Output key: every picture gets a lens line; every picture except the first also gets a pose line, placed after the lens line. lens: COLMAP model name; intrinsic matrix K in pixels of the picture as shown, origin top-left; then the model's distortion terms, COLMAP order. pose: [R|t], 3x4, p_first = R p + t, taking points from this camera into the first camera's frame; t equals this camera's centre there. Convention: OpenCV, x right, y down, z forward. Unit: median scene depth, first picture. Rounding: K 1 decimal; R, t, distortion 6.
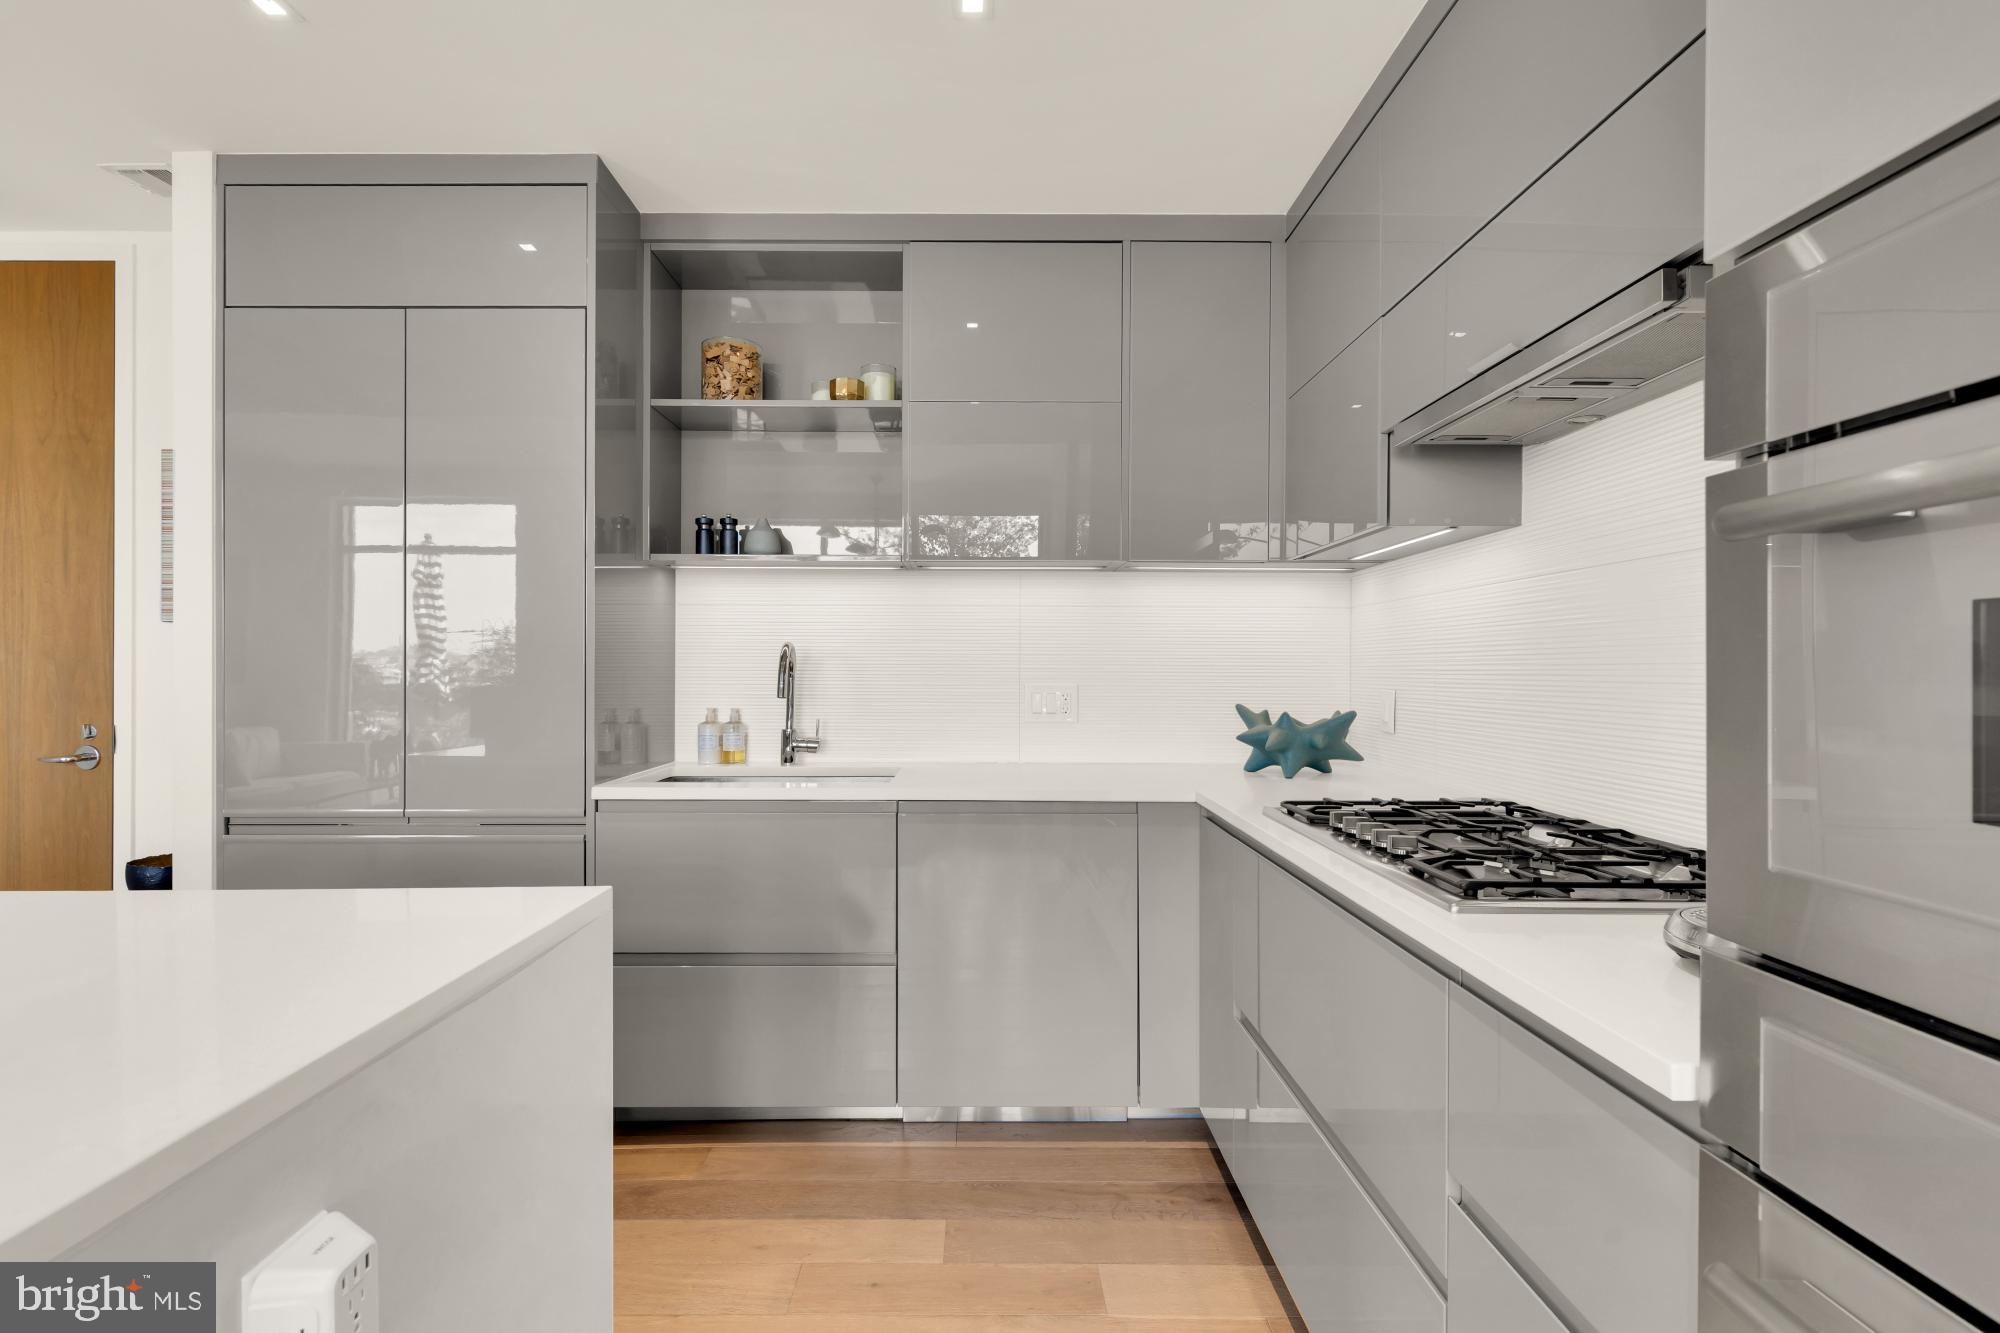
lens RADIAL K [[917.4, 0, 1000.0], [0, 917.4, 666.5], [0, 0, 1]] dist [0.002003, -0.000074]
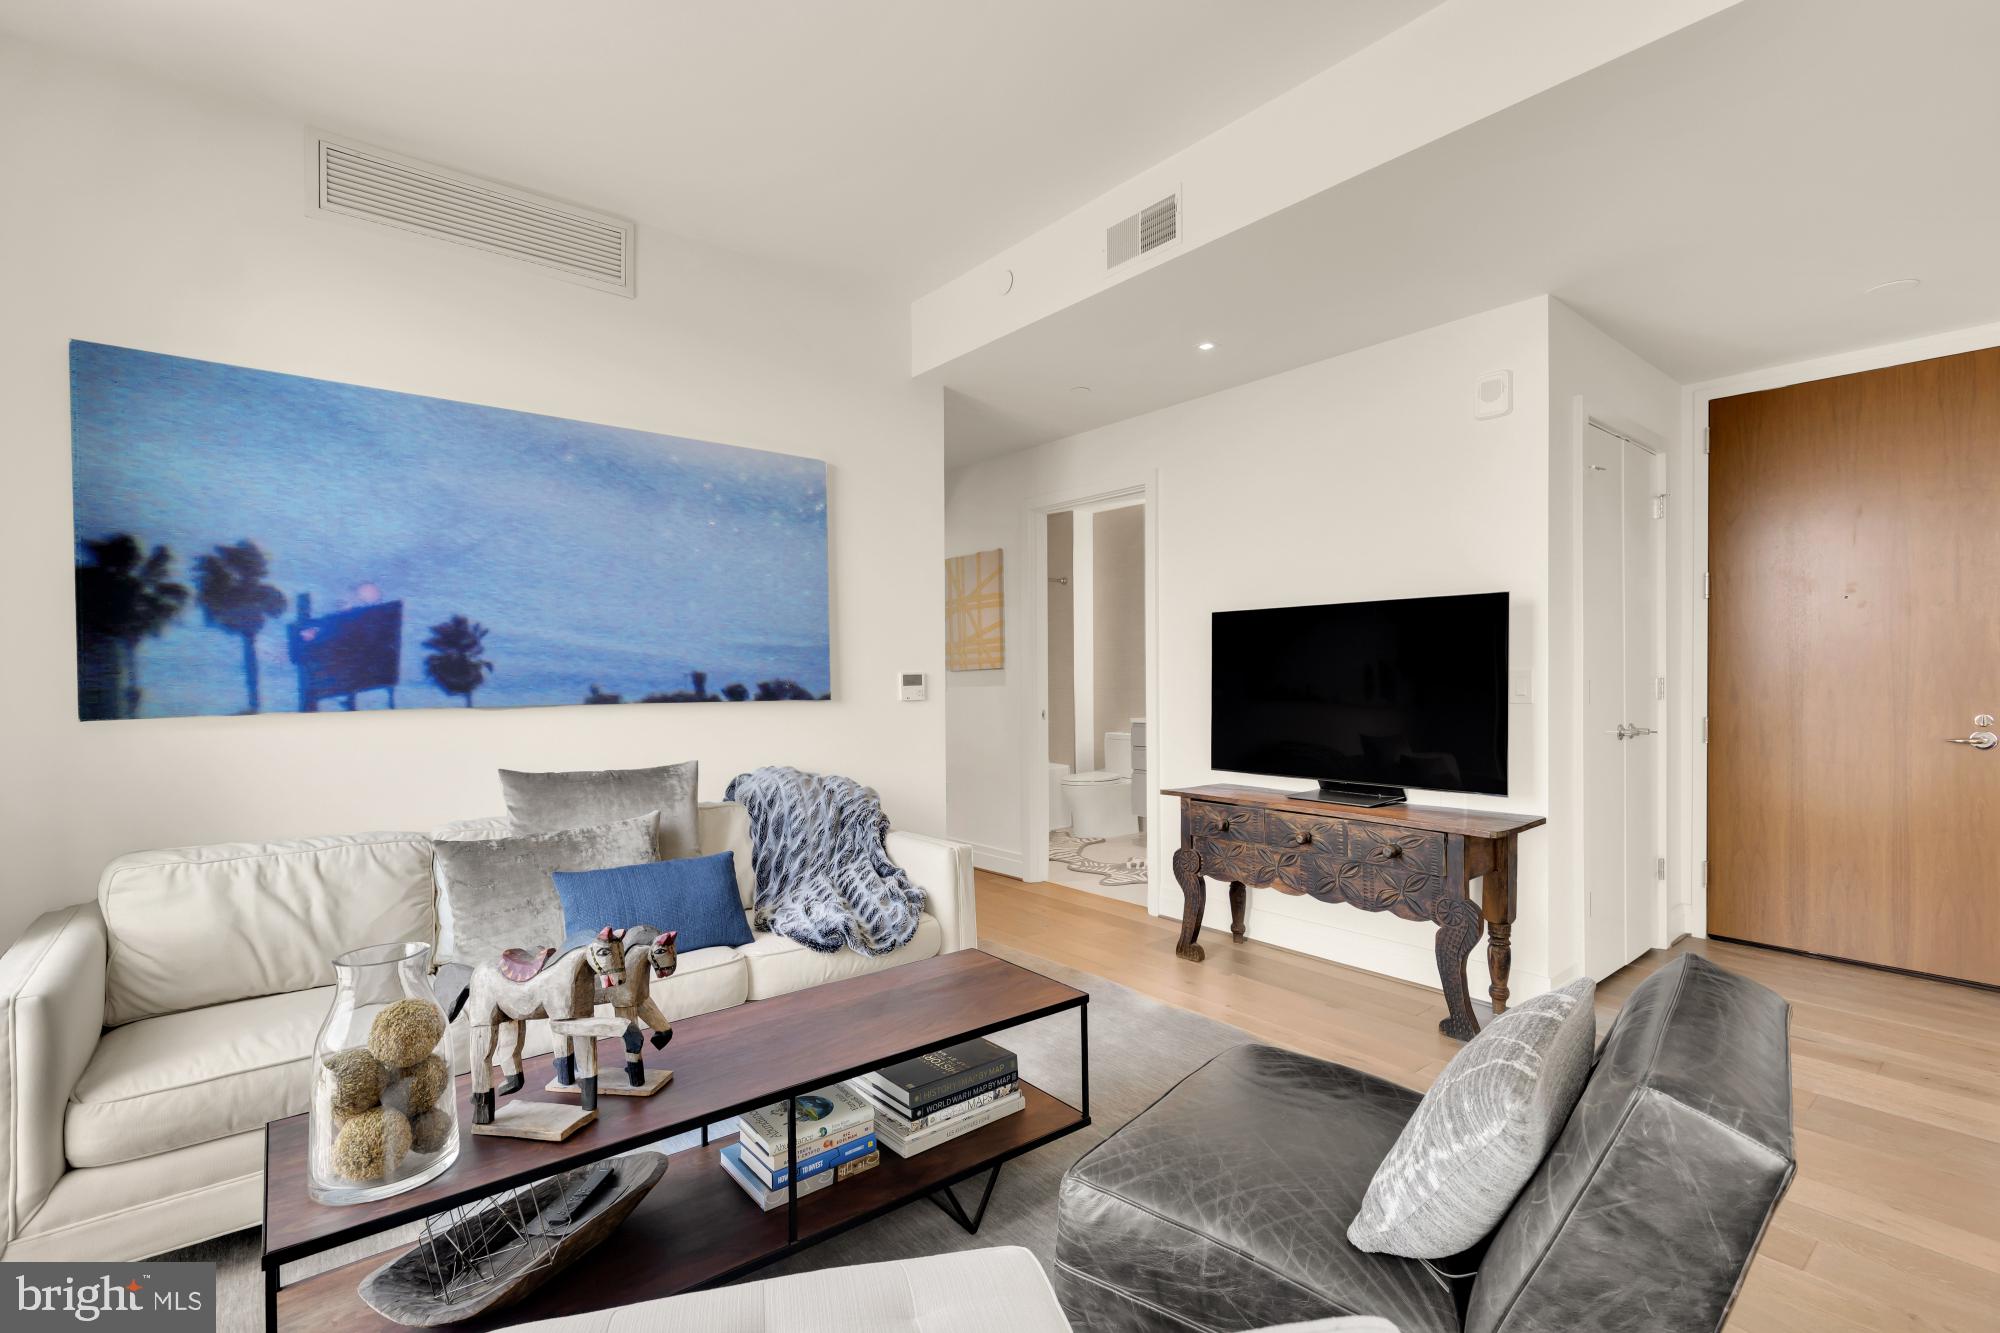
lens RADIAL K [[894.2, 0, 998.6], [0, 894.2, 670.0], [0, 0, 1]] dist [0.010660, -0.003912]
pose [[0.637567, 0.005234, -0.770377, -0.927155], [-0.001996, 0.999985, 0.005143, -0.002646], [0.770392, -0.001741, 0.637568, -0.872674]]
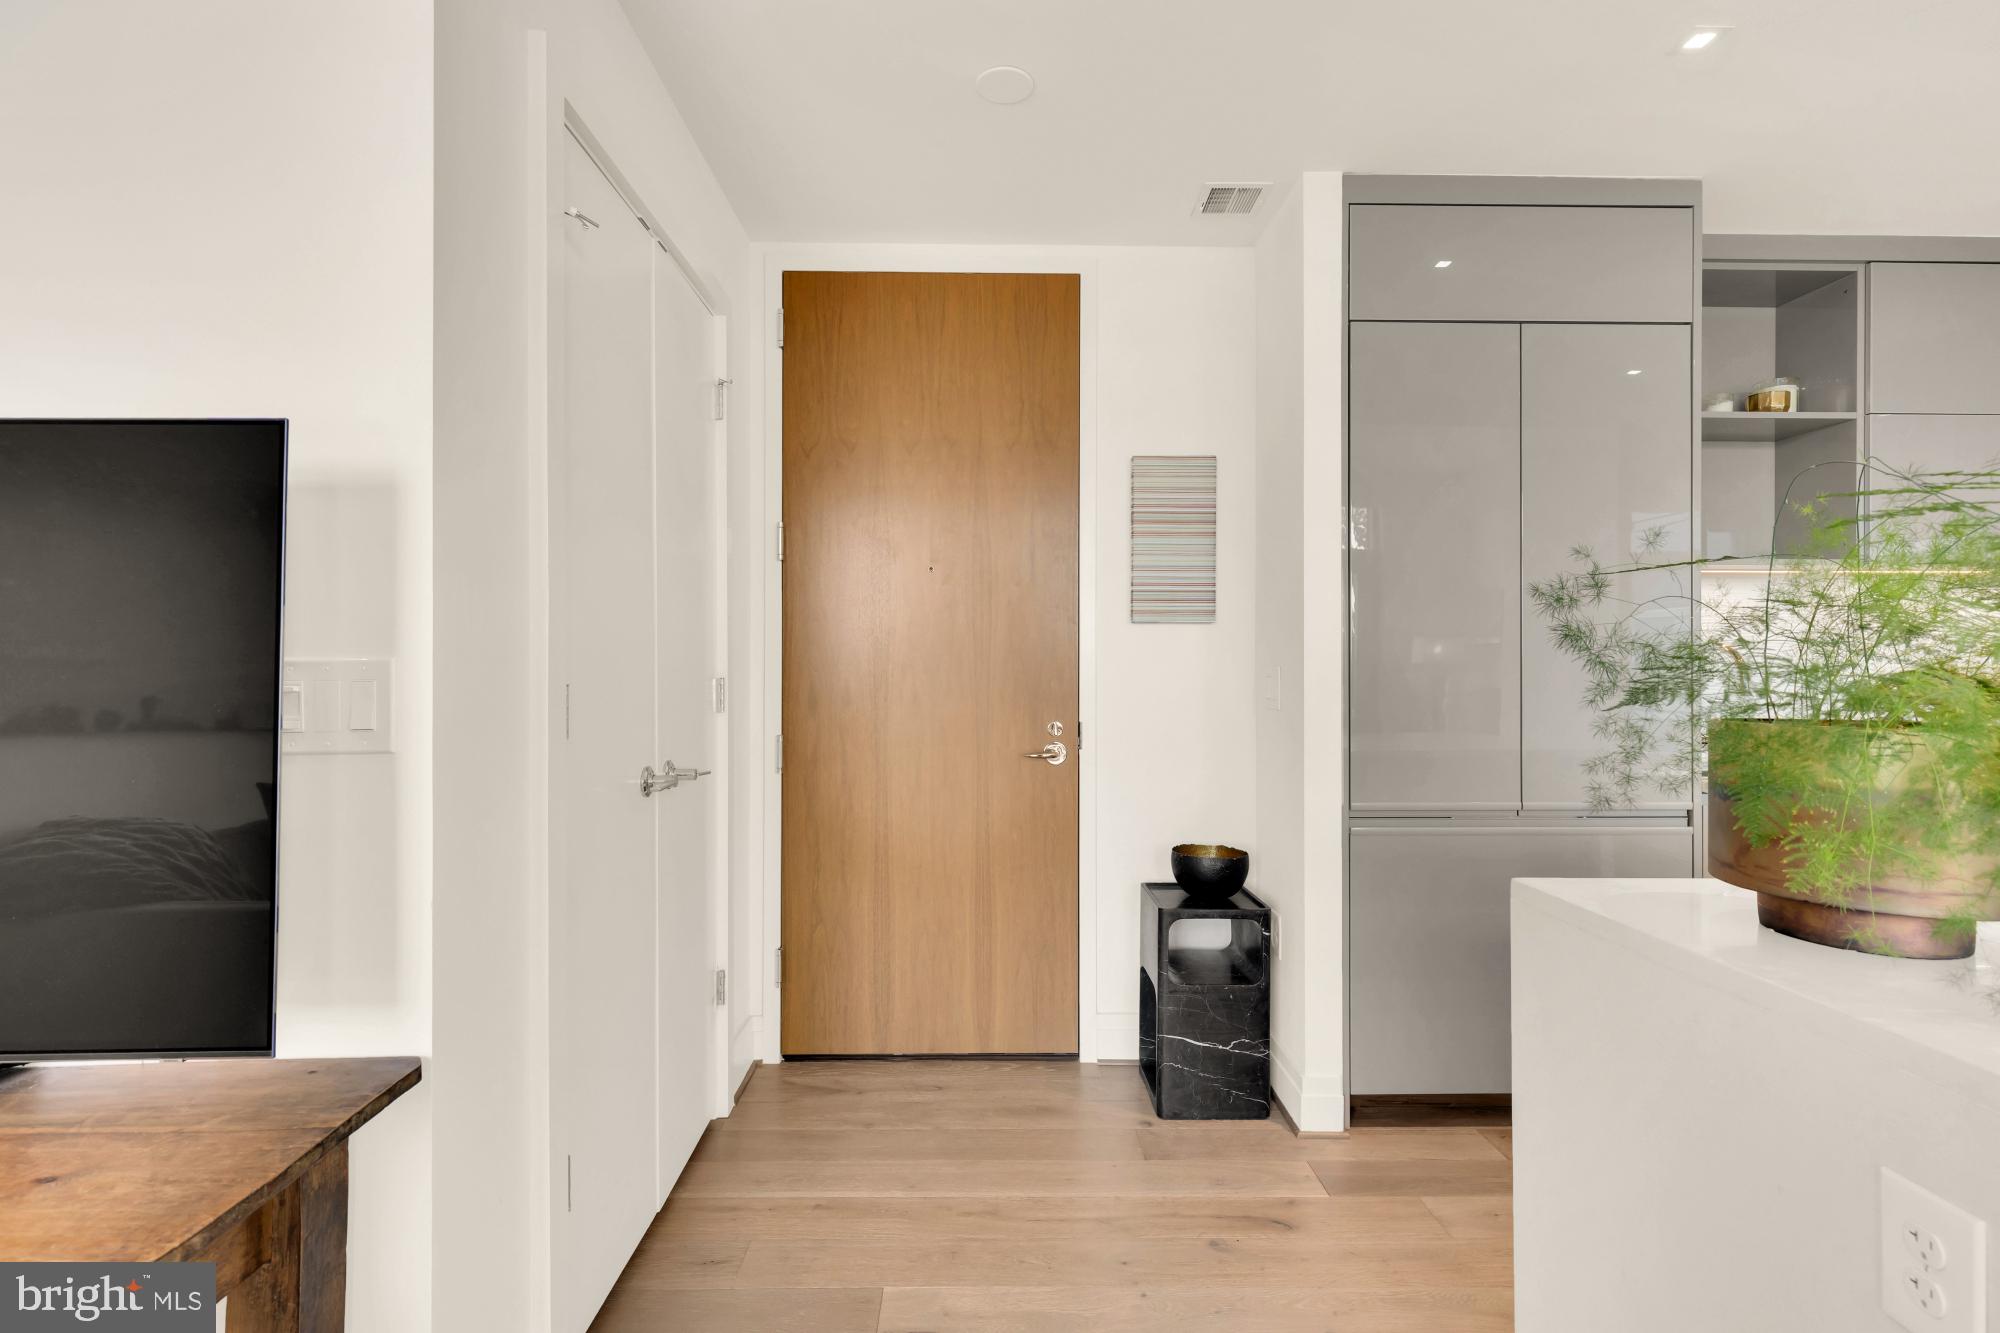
lens RADIAL K [[894.2, 0, 998.6], [0, 894.2, 670.0], [0, 0, 1]] dist [0.010660, -0.003912]
pose [[0.999853, 0.004018, 0.016639, -1.102603], [-0.004025, 0.999992, 0.000361, 0.005800], [-0.016637, -0.000428, 0.999862, -0.010766]]
